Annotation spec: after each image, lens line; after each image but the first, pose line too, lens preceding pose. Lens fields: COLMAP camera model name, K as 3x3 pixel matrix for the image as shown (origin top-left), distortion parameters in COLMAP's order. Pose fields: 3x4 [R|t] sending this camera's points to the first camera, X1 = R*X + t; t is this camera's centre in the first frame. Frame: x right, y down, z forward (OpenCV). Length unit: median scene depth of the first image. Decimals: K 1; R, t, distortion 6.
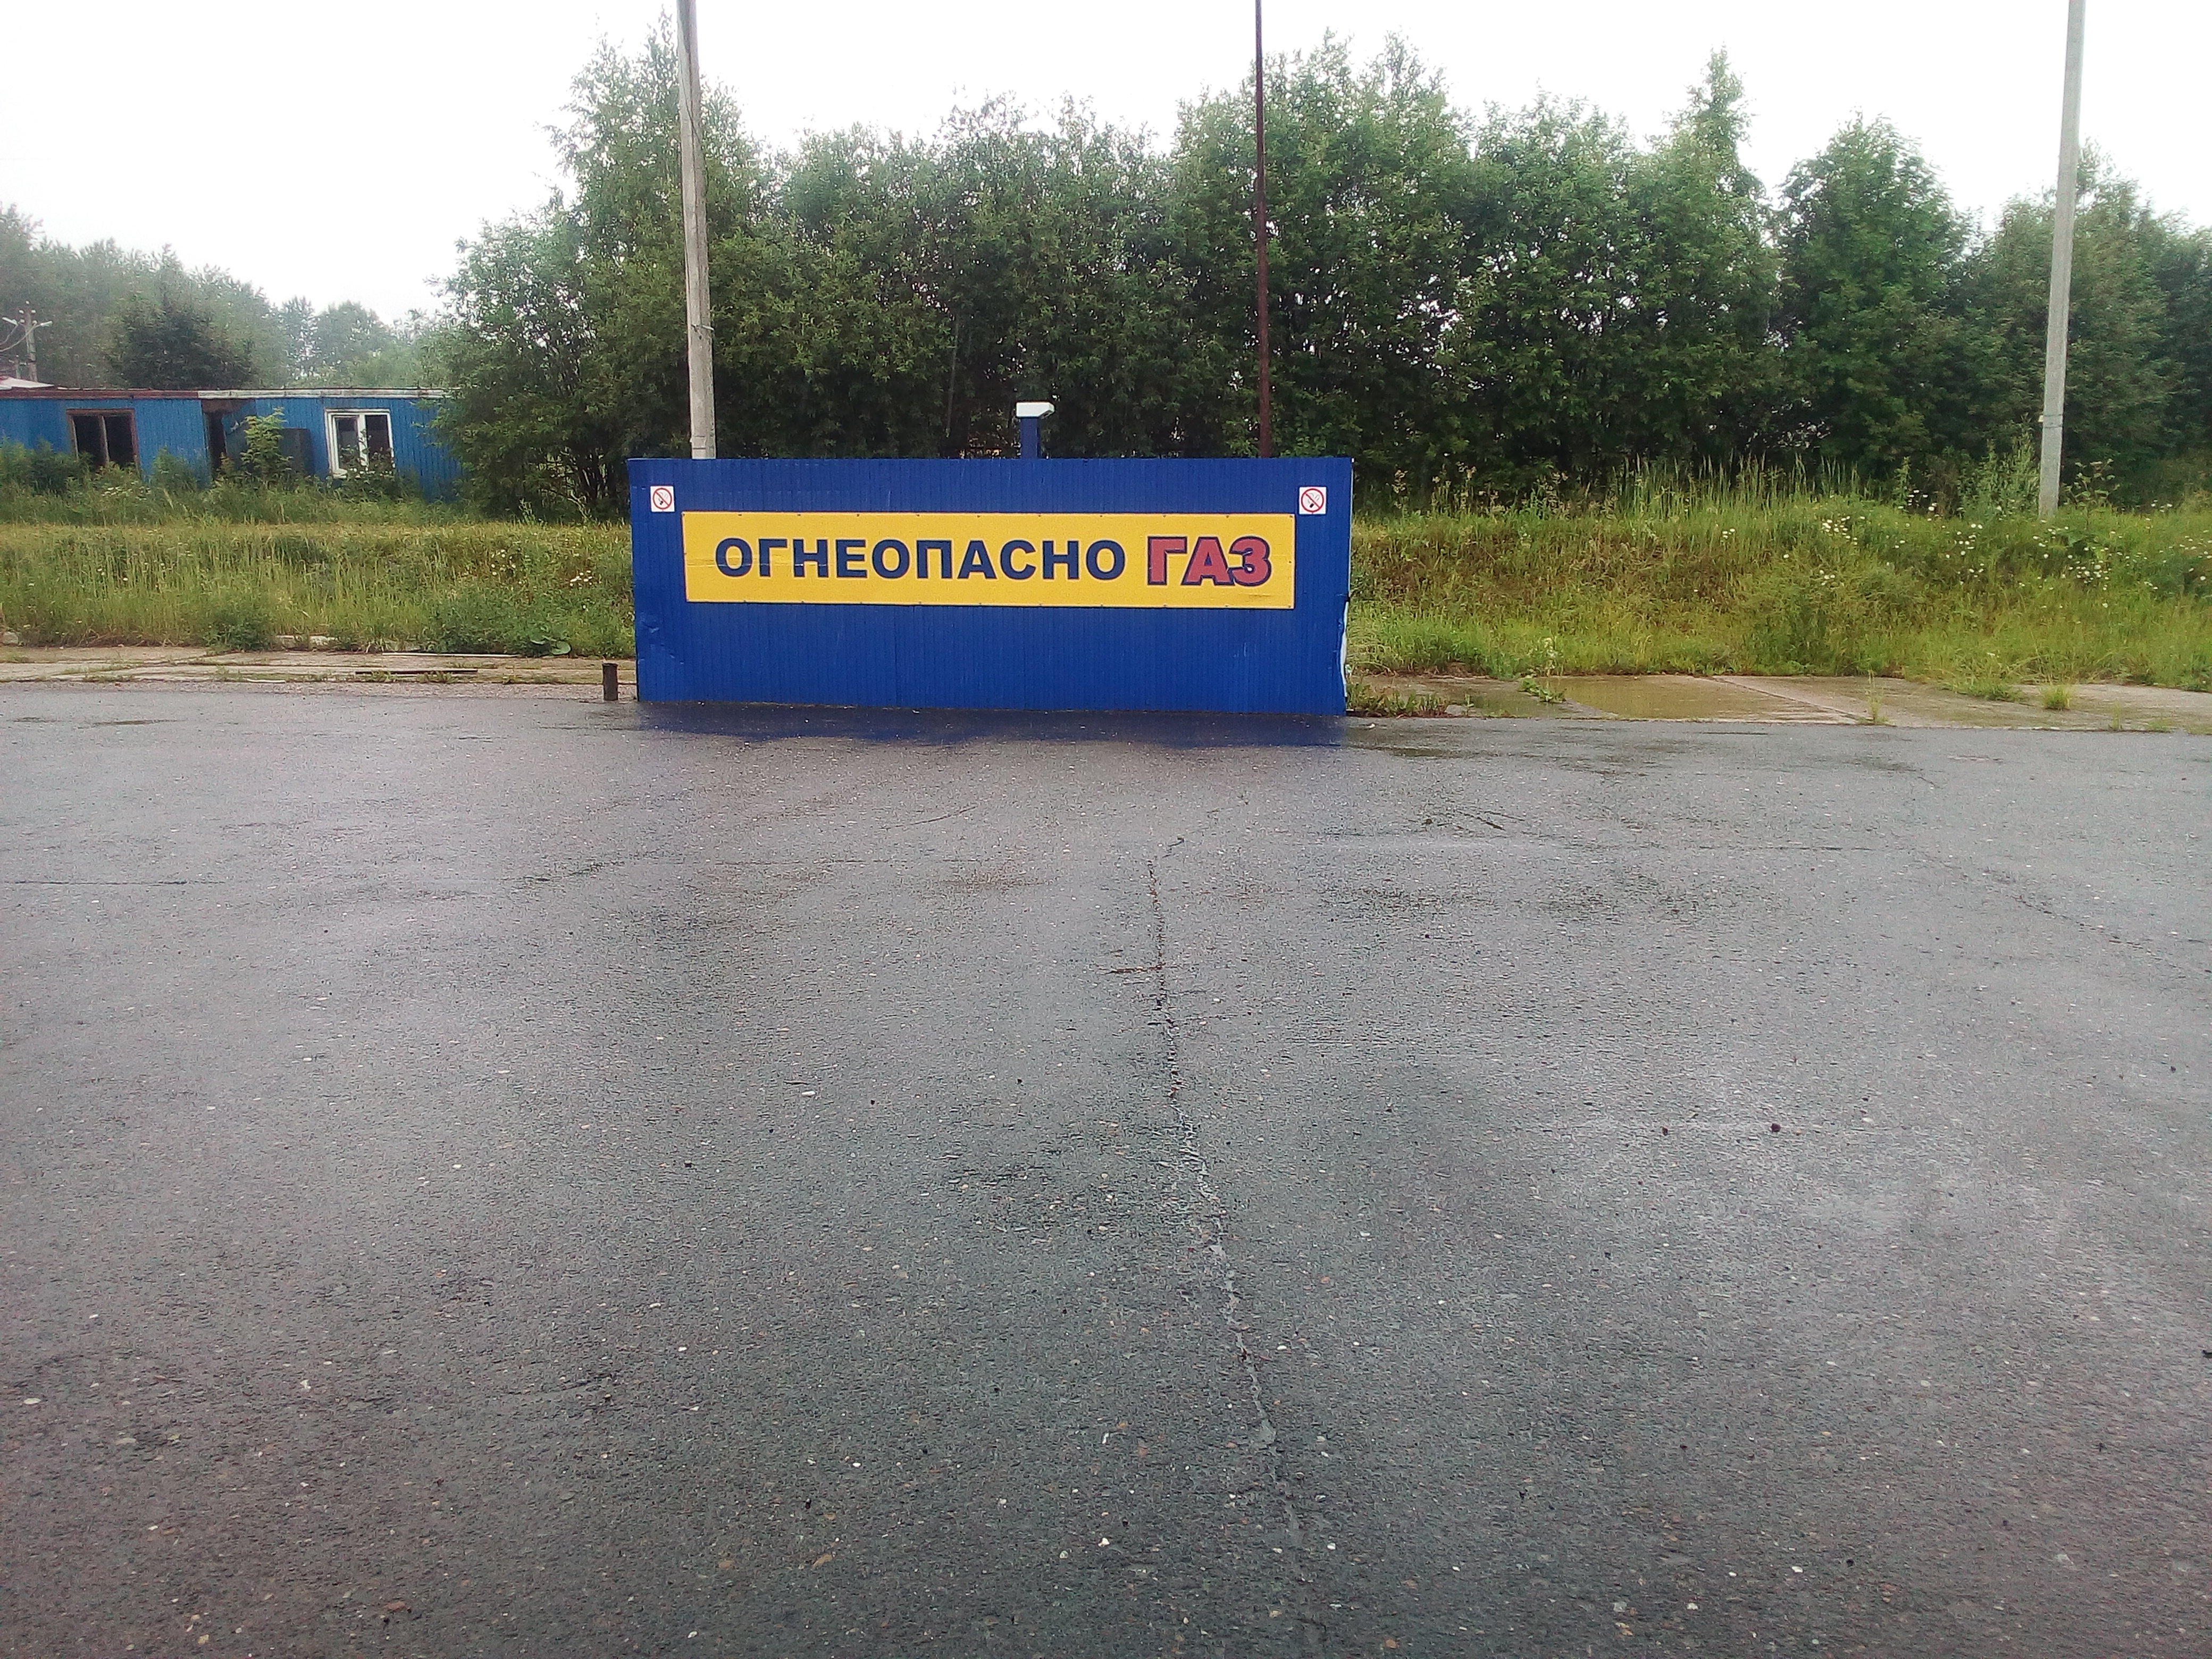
lens RADIAL K [[1884.9, 0, 1103.8], [0, 1884.9, 820.3], [0, 0, 1]] dist [0.089840, -0.141877]
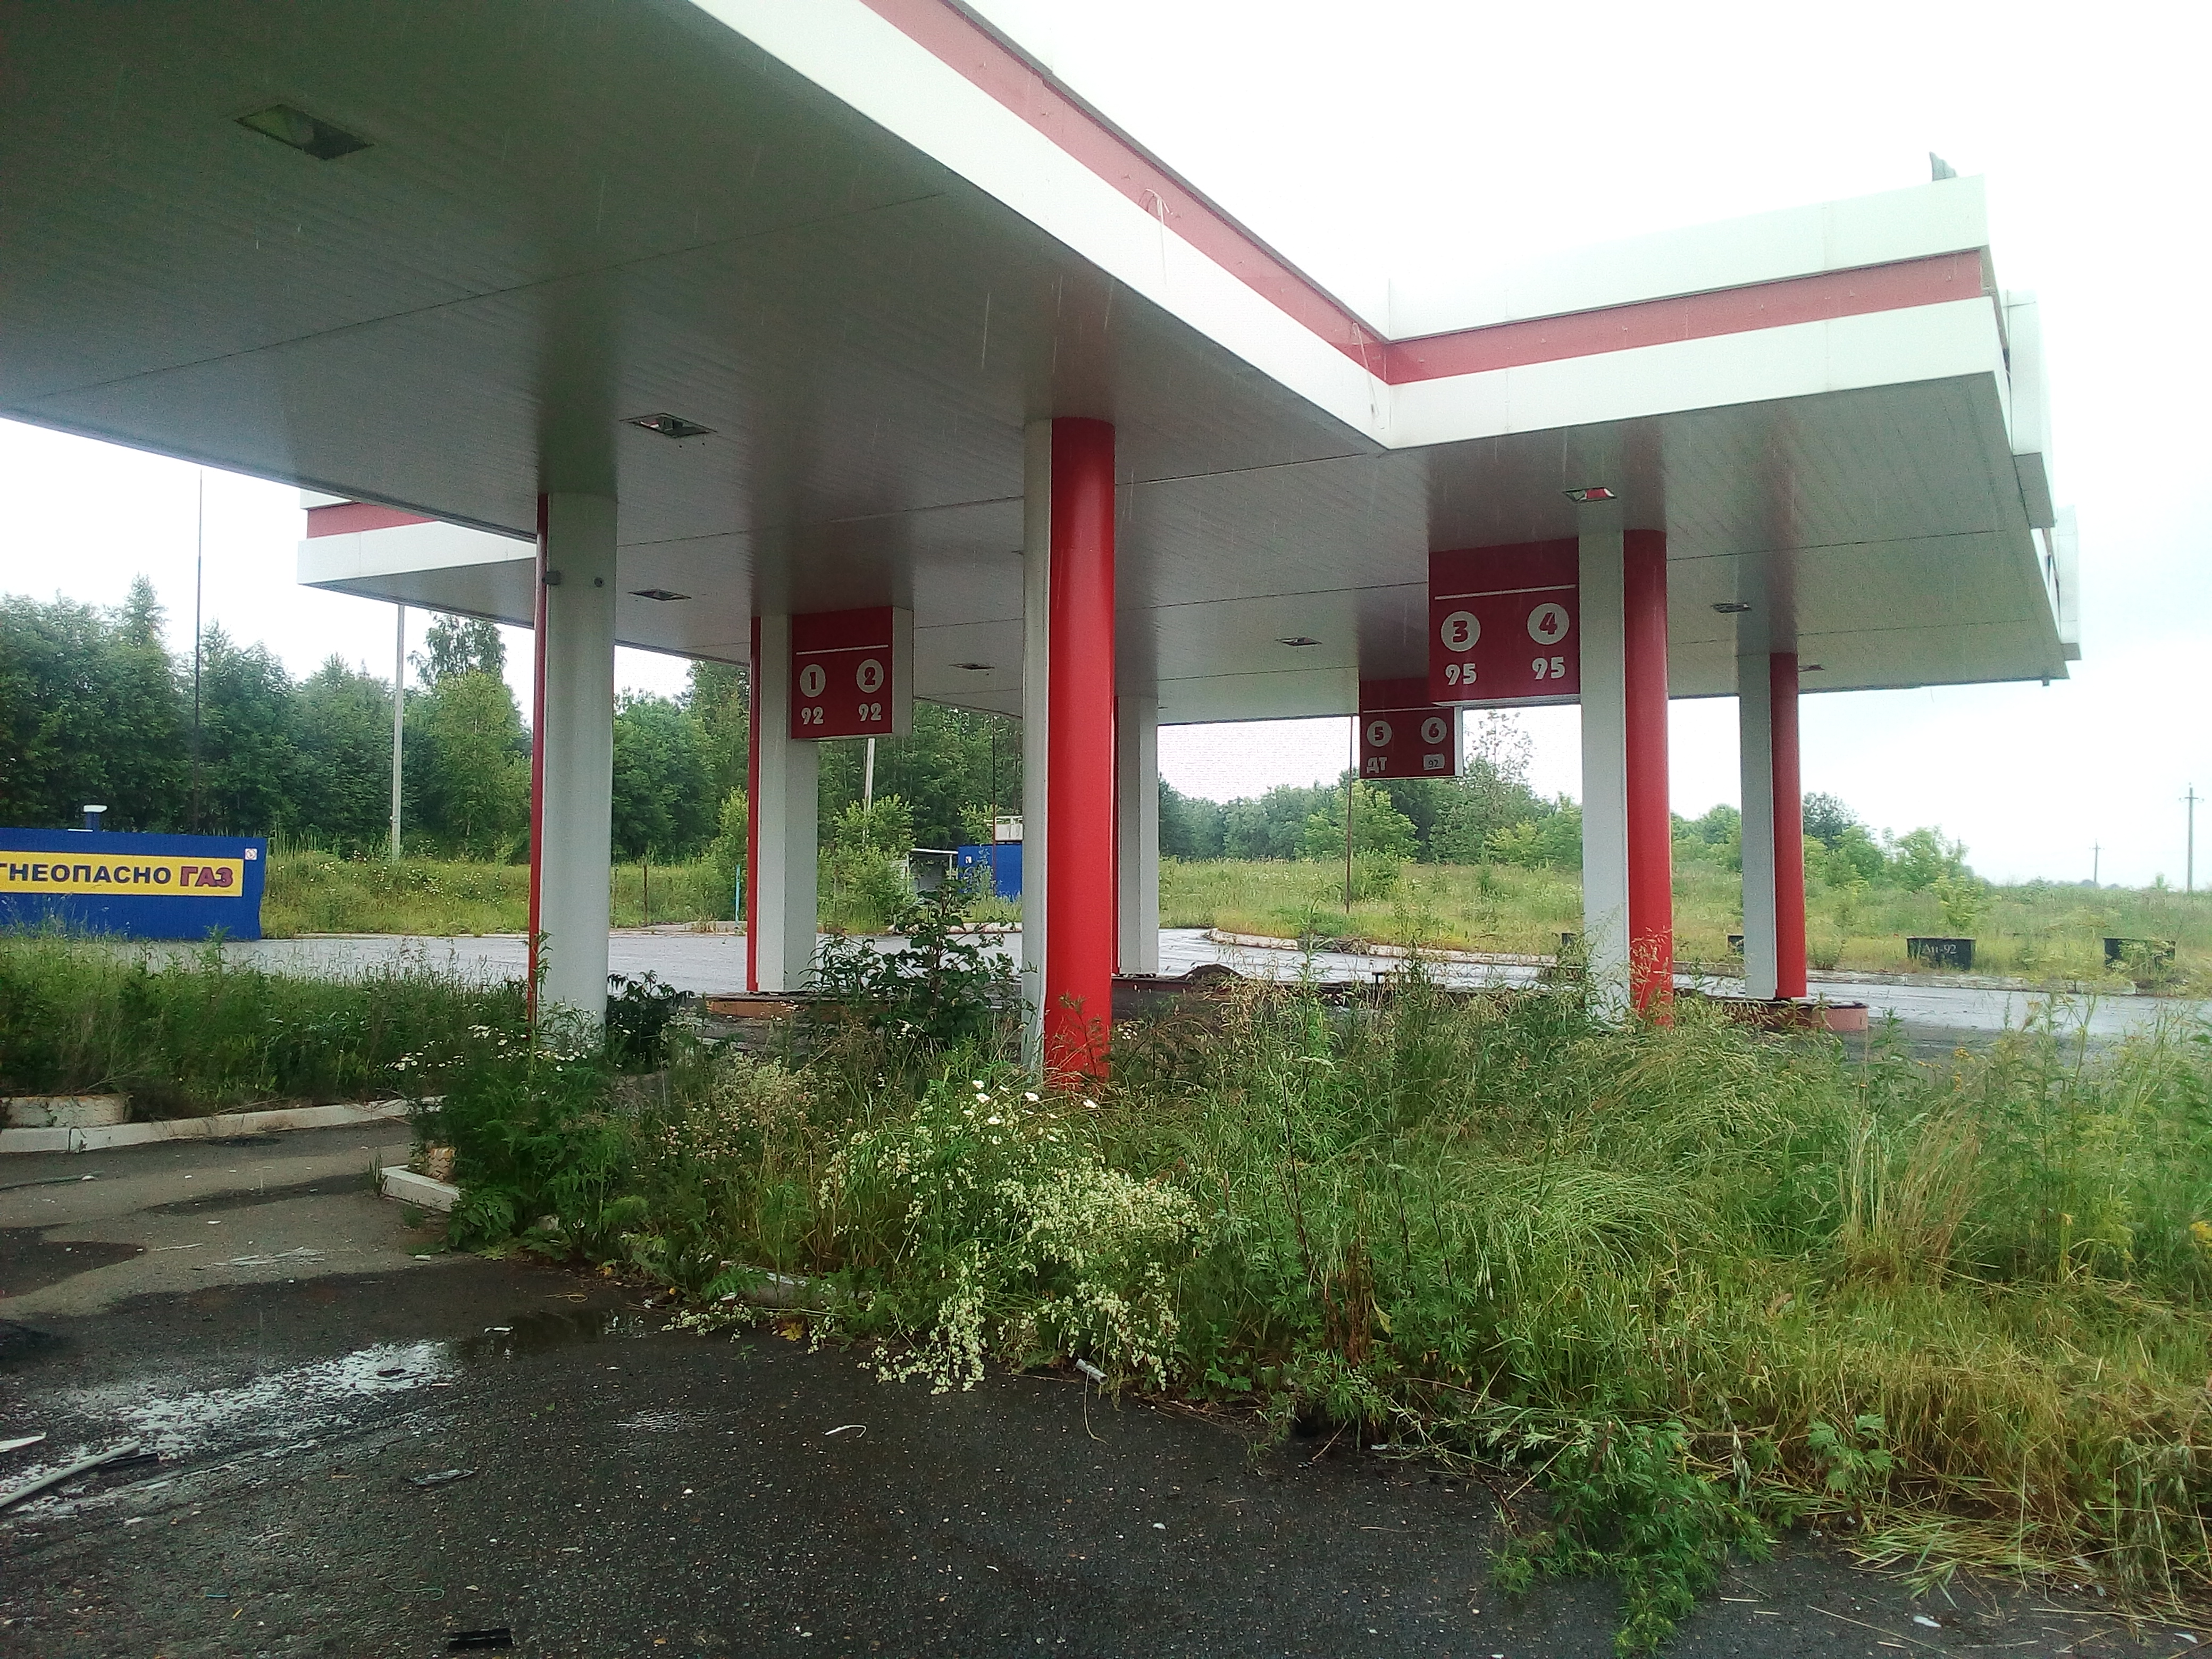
lens RADIAL K [[1884.9, 0, 1103.8], [0, 1884.9, 820.3], [0, 0, 1]] dist [0.089840, -0.141877]
pose [[0.561605, 0.044282, 0.826220, -1.325257], [0.098451, 0.987896, -0.119867, 0.200412], [-0.821527, 0.148661, 0.550448, -1.322006]]
